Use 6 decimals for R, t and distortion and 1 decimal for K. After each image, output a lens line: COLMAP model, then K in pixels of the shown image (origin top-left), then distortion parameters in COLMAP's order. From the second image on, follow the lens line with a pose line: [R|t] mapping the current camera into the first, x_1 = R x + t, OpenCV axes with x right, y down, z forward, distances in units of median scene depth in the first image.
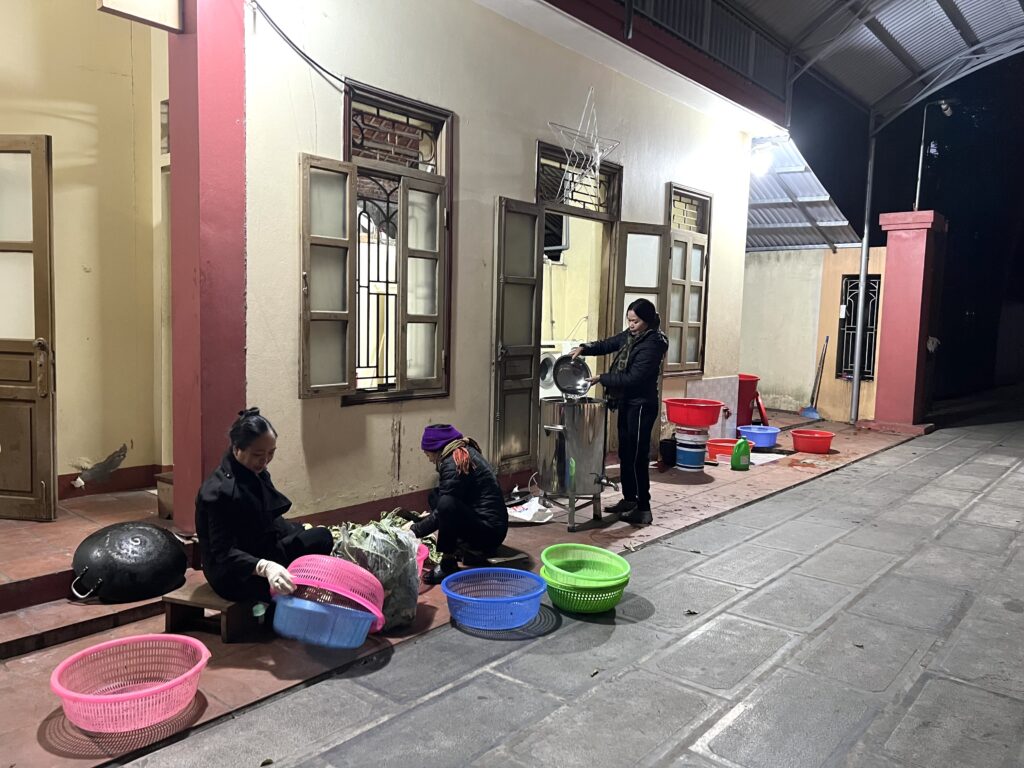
lens RADIAL K [[769.3, 0, 513.1], [0, 769.3, 385.9], [0, 0, 1]] dist [0.061506, -0.070370]
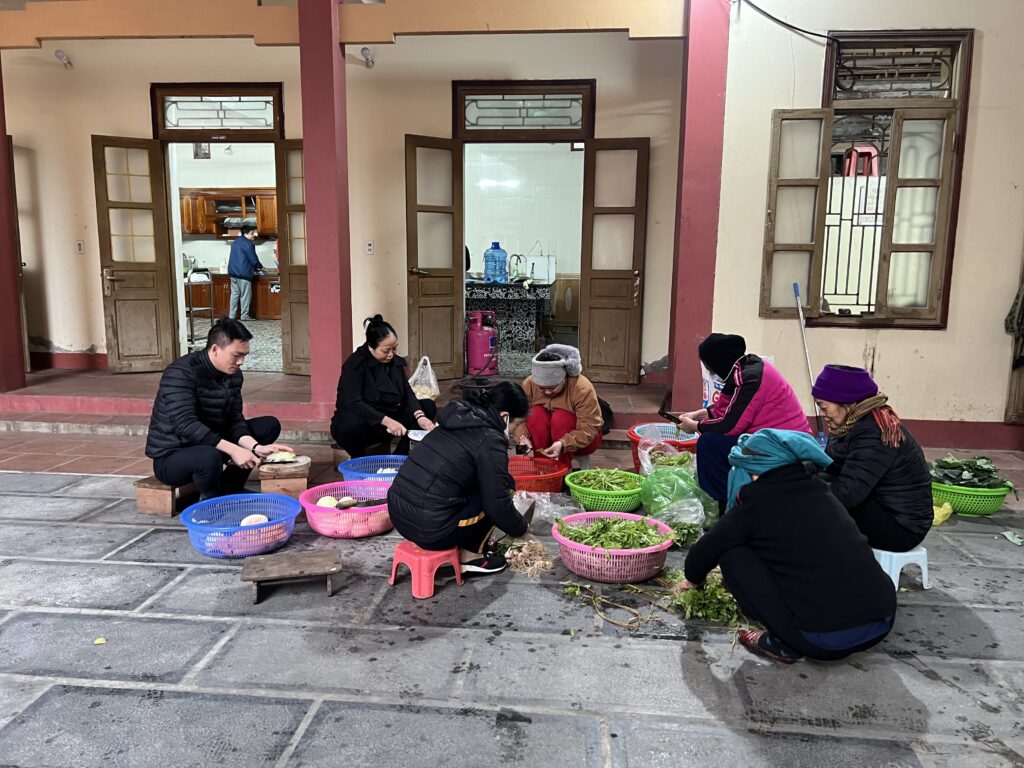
lens RADIAL K [[769.3, 0, 503.4], [0, 769.3, 385.1], [0, 0, 1]] dist [0.061506, -0.070370]
pose [[0.568924, 0.107816, -0.815292, 0.429618], [-0.068663, 0.994135, 0.083553, 0.043093], [0.819519, 0.008445, 0.572990, -0.021929]]
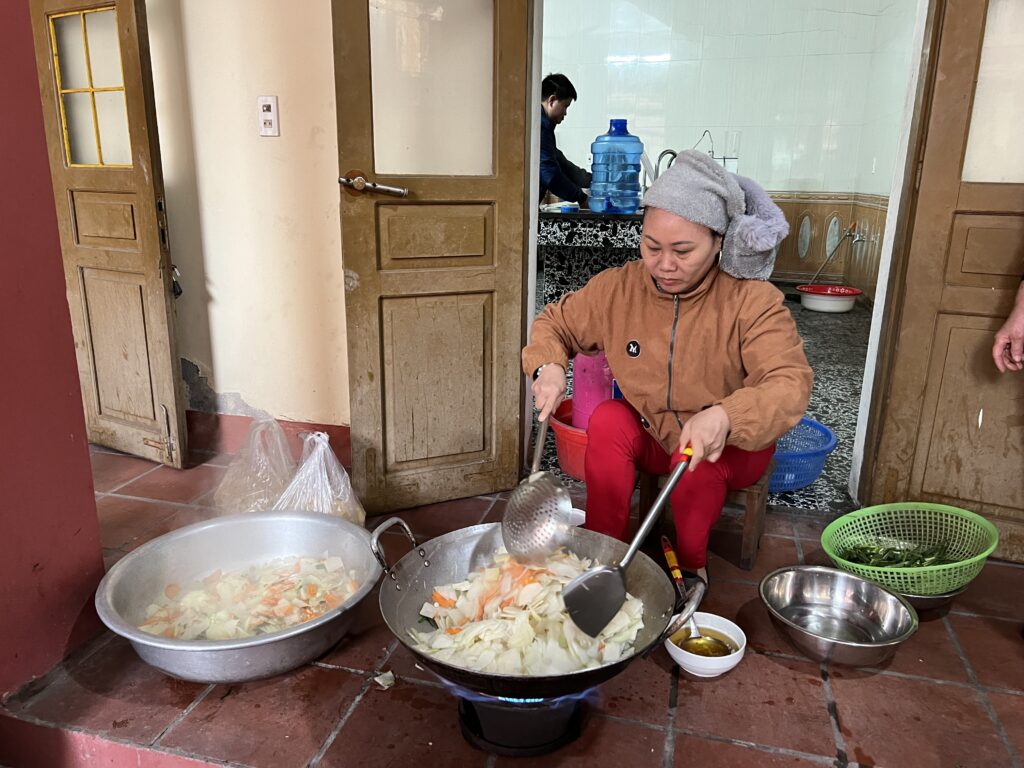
lens RADIAL K [[769.3, 0, 508.6], [0, 769.3, 387.5], [0, 0, 1]] dist [0.061506, -0.070370]
pose [[0.431302, 0.218241, -0.875414, -0.307766], [-0.083812, 0.975798, 0.201974, -0.012882], [0.898306, -0.013741, 0.439155, 0.477755]]
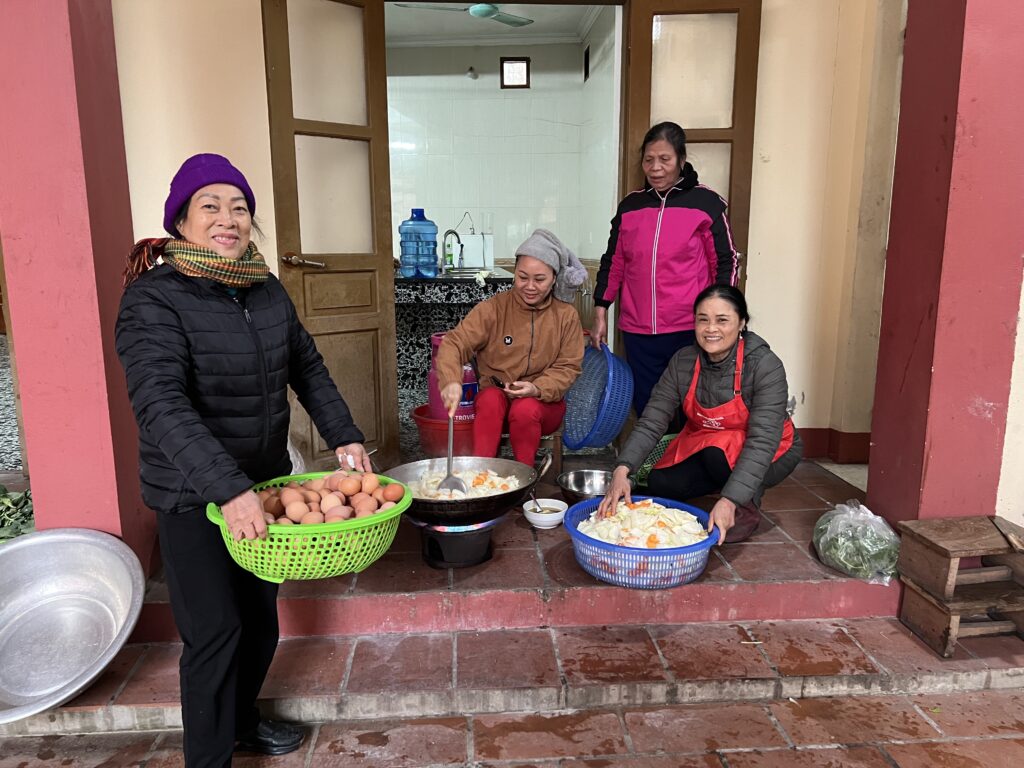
lens RADIAL K [[769.3, 0, 504.0], [0, 769.3, 386.6], [0, 0, 1]] dist [0.061506, -0.070370]
pose [[0.694898, 0.098326, -0.712354, -0.161461], [-0.041378, 0.994434, 0.096898, 0.004041], [0.717917, -0.037859, 0.695099, 0.281191]]
